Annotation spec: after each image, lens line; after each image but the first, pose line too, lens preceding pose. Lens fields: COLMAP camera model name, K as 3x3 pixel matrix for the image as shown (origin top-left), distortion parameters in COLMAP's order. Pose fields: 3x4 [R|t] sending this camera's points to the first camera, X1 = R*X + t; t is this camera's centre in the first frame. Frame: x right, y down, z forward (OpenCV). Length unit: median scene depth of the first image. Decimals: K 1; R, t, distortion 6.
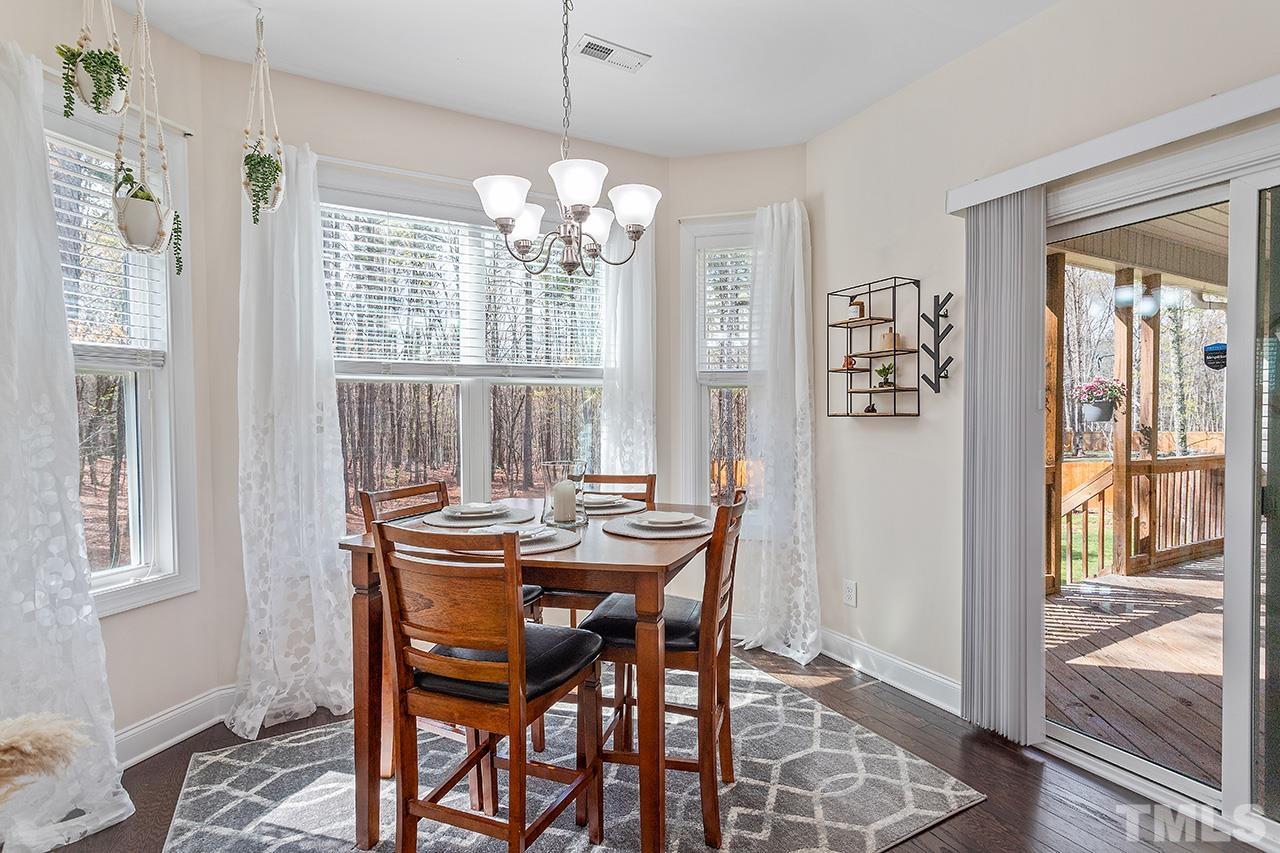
lens RADIAL K [[607.1, 0, 641.3], [0, 607.1, 439.6], [0, 0, 1]] dist [0.000710, -0.000034]
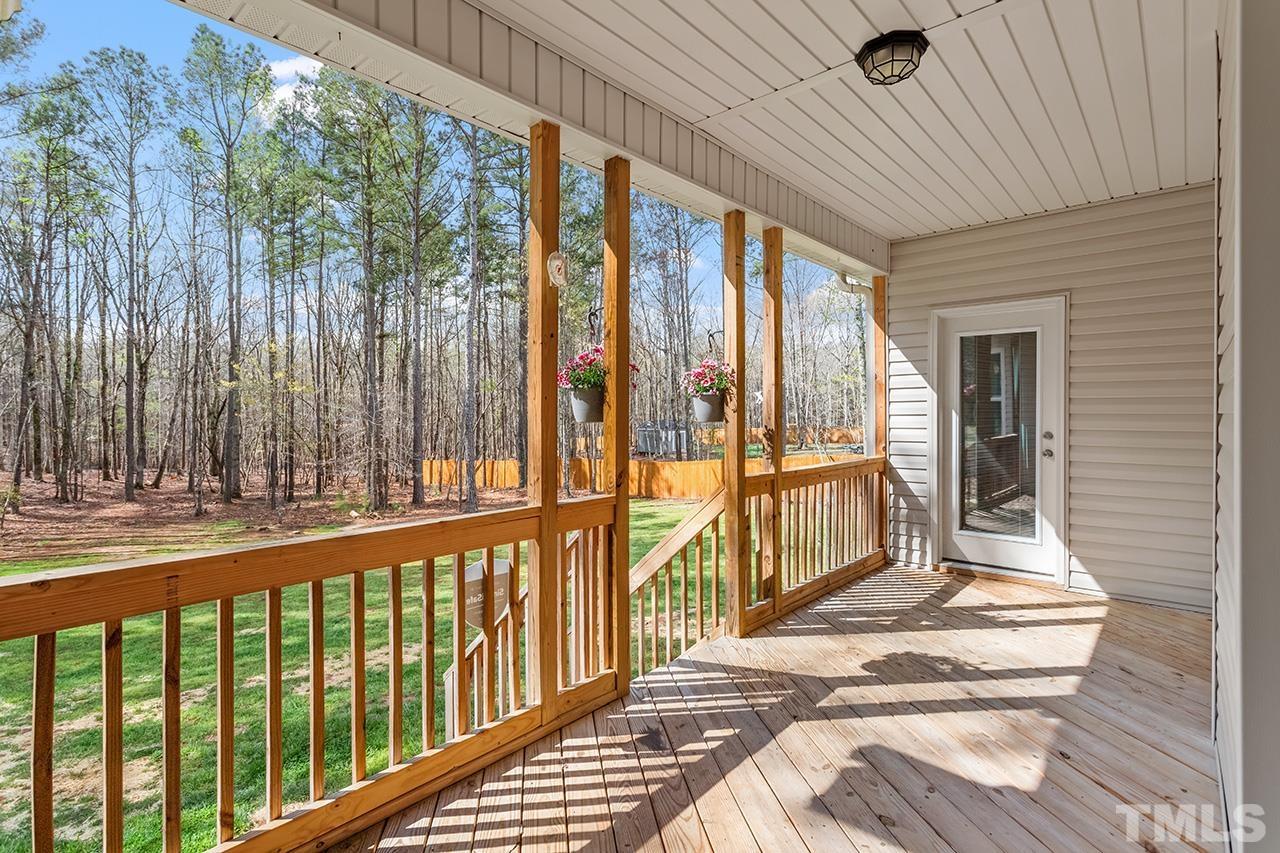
lens RADIAL K [[625.6, 0, 640.0], [0, 625.6, 426.5], [0, 0, 1]] dist [0.002351, -0.000175]
pose [[0.934513, -0.003635, 0.355911, 0.822867], [0.009222, 0.999859, -0.014002, -0.029909], [-0.355810, 0.016368, 0.934415, 0.672436]]
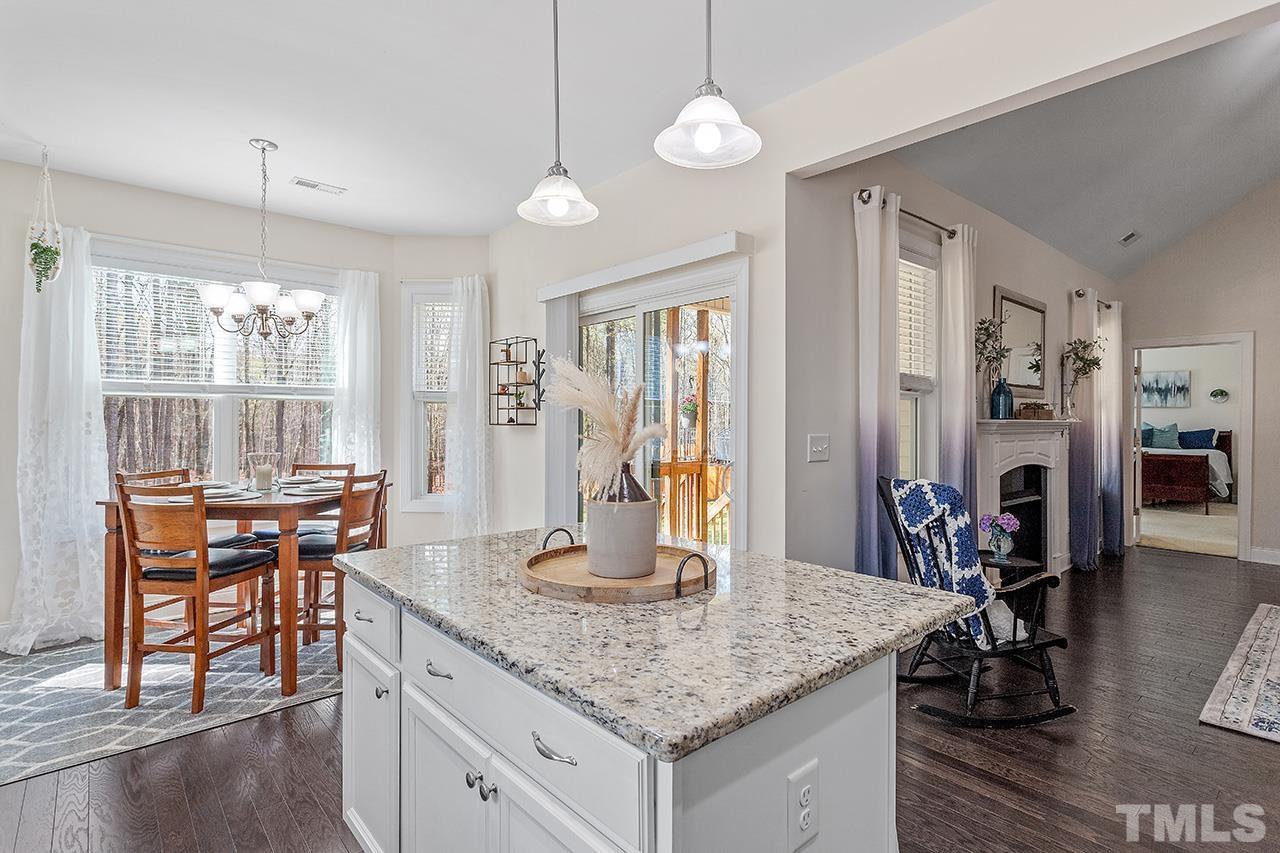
lens RADIAL K [[625.6, 0, 640.0], [0, 625.6, 426.5], [0, 0, 1]] dist [0.002351, -0.000175]
pose [[0.975366, 0.005380, 0.220526, 0.383074], [0.001032, 0.999580, -0.028948, 0.013275], [-0.220589, 0.028463, 0.974951, -0.669676]]
